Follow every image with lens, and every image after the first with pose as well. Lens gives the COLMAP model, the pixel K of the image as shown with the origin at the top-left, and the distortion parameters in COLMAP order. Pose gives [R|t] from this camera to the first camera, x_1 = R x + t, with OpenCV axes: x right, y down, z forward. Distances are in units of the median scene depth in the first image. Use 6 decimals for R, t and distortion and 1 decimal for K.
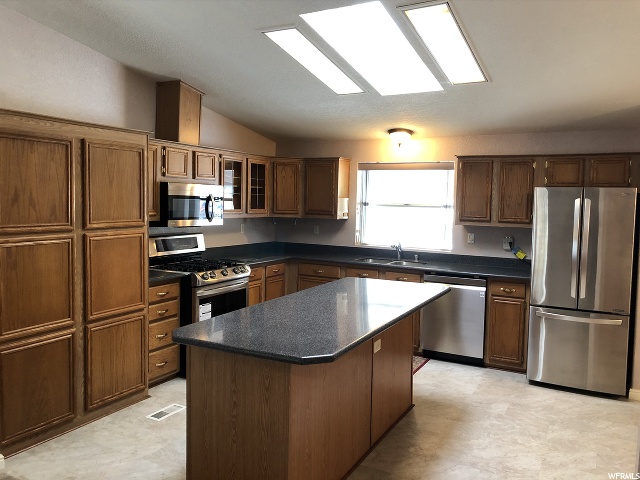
lens RADIAL K [[522.2, 0, 323.2], [0, 522.2, 237.5], [0, 0, 1]] dist [0.068058, -0.075503]
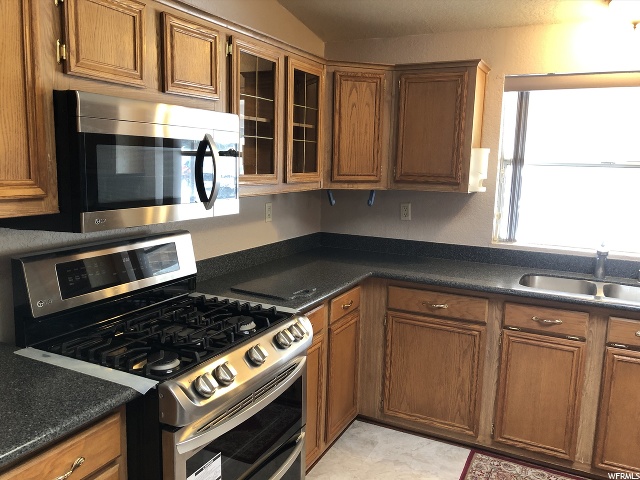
lens RADIAL K [[517.3, 0, 307.6], [0, 517.3, 240.8], [0, 0, 1]] dist [-0.001233, -0.000631]
pose [[0.999991, -0.003766, 0.002156, -0.134776], [0.003575, 0.996569, 0.082694, -0.034959], [-0.002460, -0.082685, 0.996573, 0.580315]]
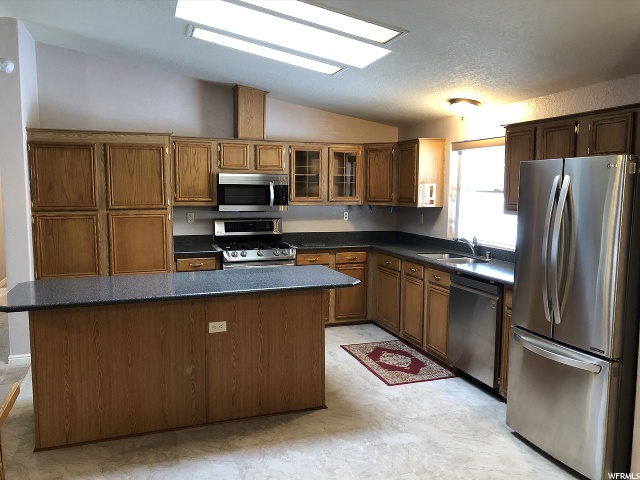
lens RADIAL K [[522.2, 0, 323.2], [0, 522.2, 237.5], [0, 0, 1]] dist [0.068058, -0.075503]
pose [[0.732397, 0.047491, -0.679219, 0.584726], [-0.038656, 0.998856, 0.028156, -0.001763], [0.679779, 0.005635, 0.733395, 0.244526]]
